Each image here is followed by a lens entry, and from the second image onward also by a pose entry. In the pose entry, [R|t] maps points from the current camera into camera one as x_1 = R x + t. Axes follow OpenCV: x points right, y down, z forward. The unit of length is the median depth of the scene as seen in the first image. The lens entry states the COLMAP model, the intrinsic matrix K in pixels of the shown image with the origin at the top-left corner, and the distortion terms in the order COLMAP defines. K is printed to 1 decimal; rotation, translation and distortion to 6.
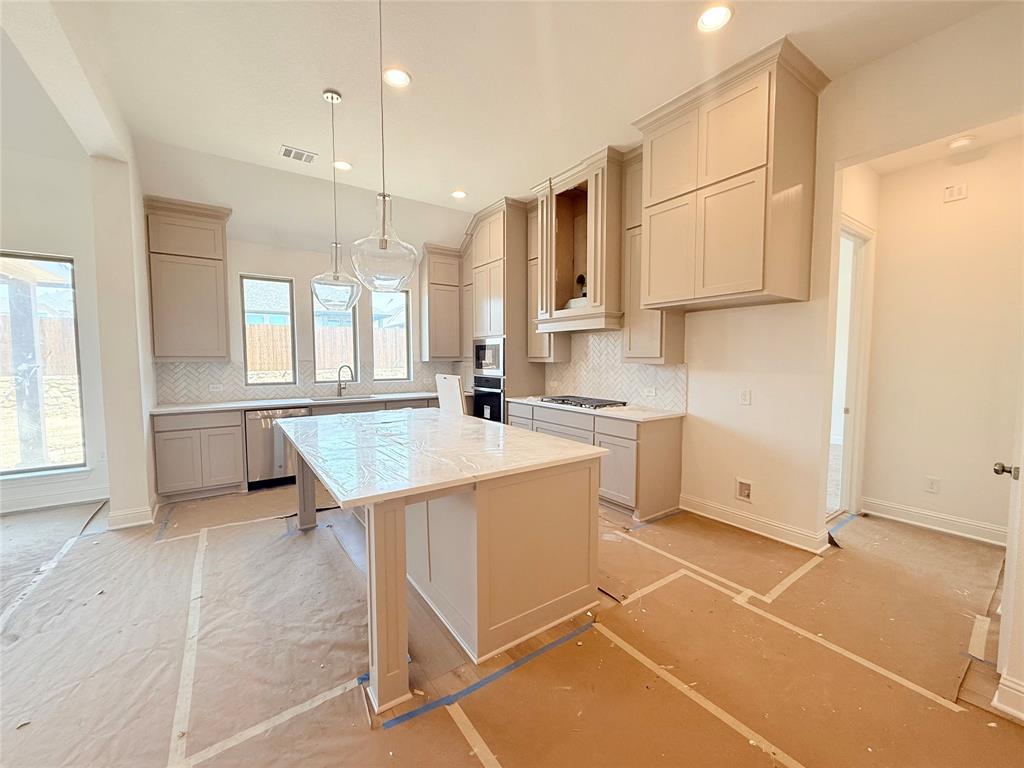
lens RADIAL K [[409.3, 0, 508.9], [0, 409.3, 383.9], [0, 0, 1]] dist [-0.000504, -0.000009]
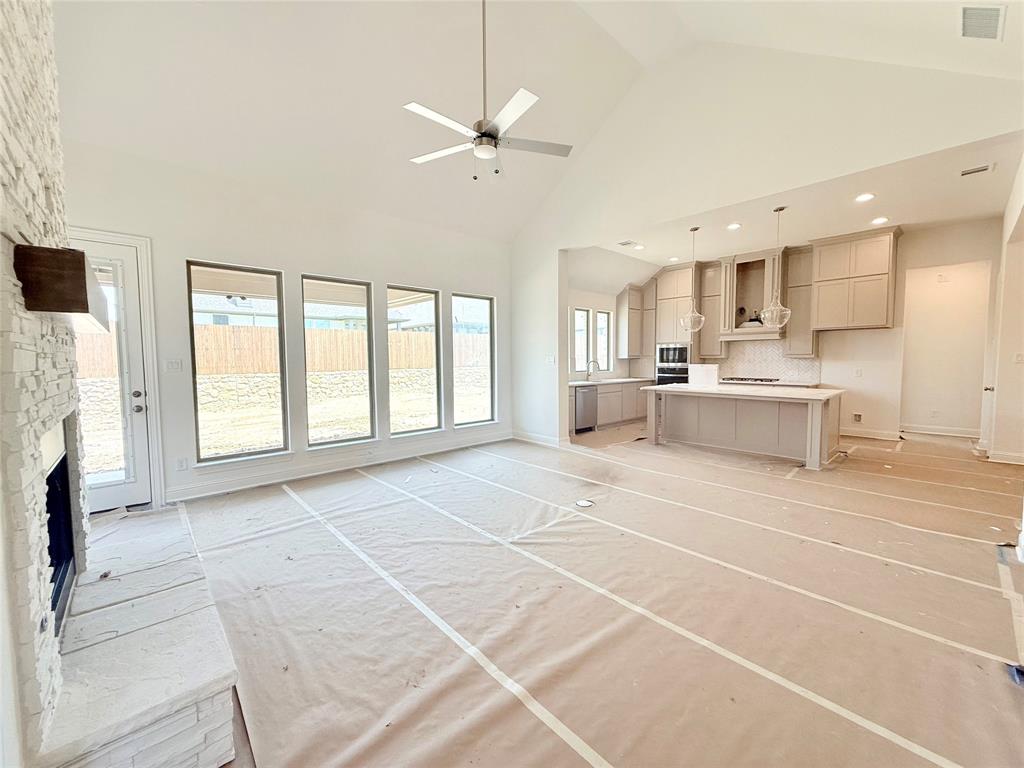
lens RADIAL K [[409.3, 0, 508.9], [0, 409.3, 383.9], [0, 0, 1]] dist [-0.000504, -0.000009]
pose [[0.991330, -0.013702, 0.130677, -1.153730], [0.014156, 0.999897, -0.002541, 0.054031], [-0.130629, 0.004369, 0.991422, -0.659370]]
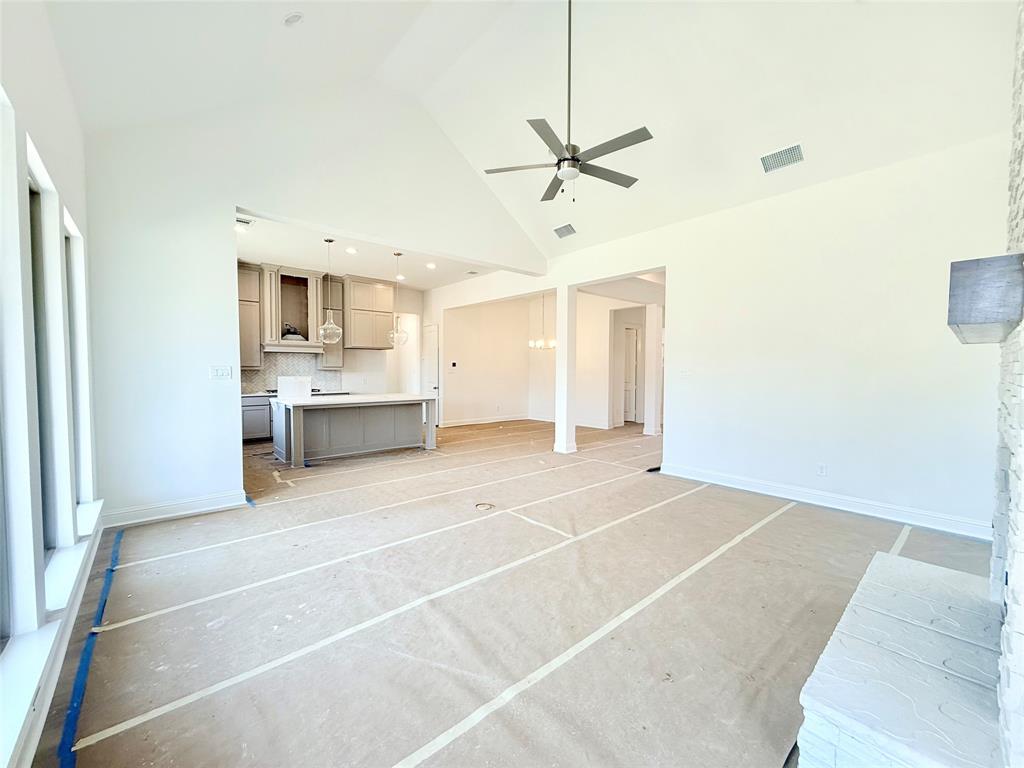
lens RADIAL K [[409.3, 0, 508.9], [0, 409.3, 383.9], [0, 0, 1]] dist [-0.000504, -0.000009]
pose [[-0.107262, -0.035504, 0.993597, -1.827950], [0.062305, 0.997158, 0.042357, -0.005585], [-0.992277, 0.066449, -0.104745, 0.250316]]
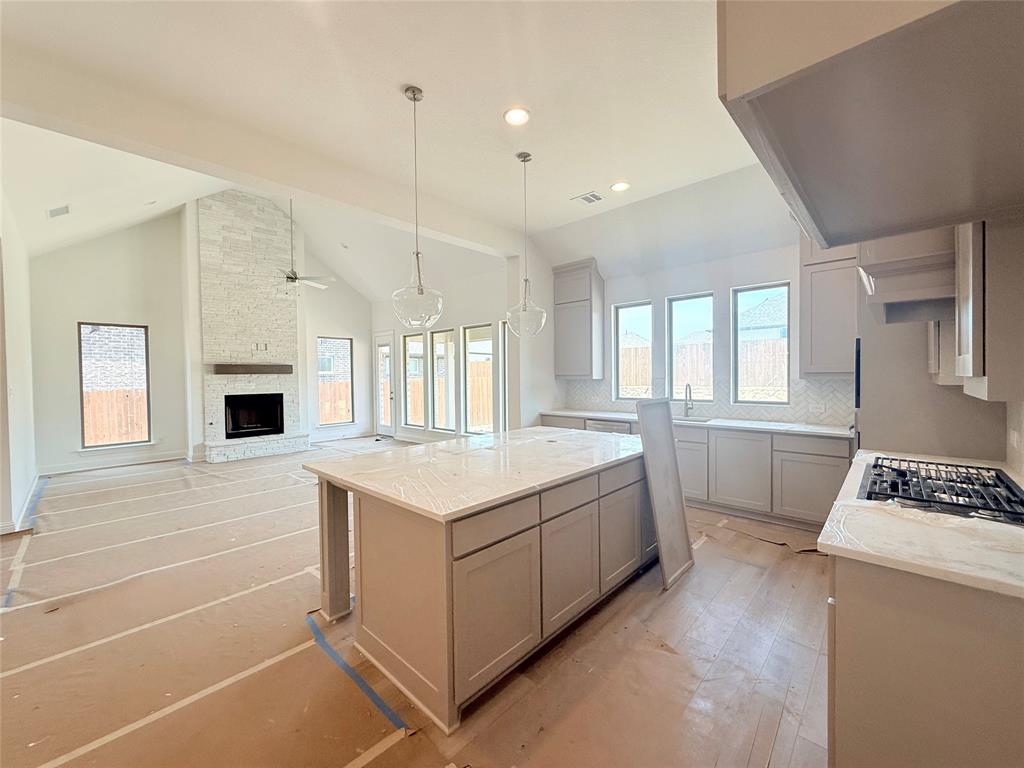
lens RADIAL K [[409.3, 0, 508.9], [0, 409.3, 383.9], [0, 0, 1]] dist [-0.000504, -0.000009]
pose [[0.201170, 0.018749, -0.979377, 0.512574], [-0.052311, 0.998596, 0.008372, -0.038608], [0.978159, 0.049548, 0.201868, 0.523921]]
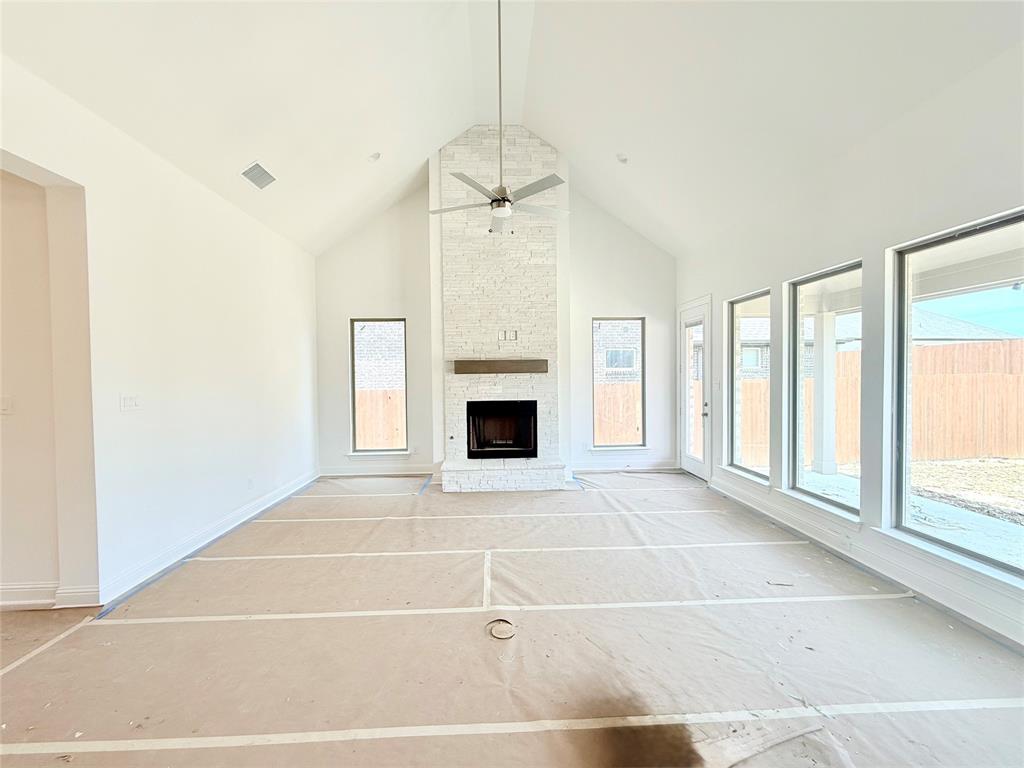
lens RADIAL K [[409.3, 0, 508.9], [0, 409.3, 383.9], [0, 0, 1]] dist [-0.000504, -0.000009]
pose [[-0.538000, 0.025470, -0.842560, -0.405980], [-0.043720, 0.997355, 0.058066, -0.051675], [0.841810, 0.068076, -0.535464, 0.514836]]
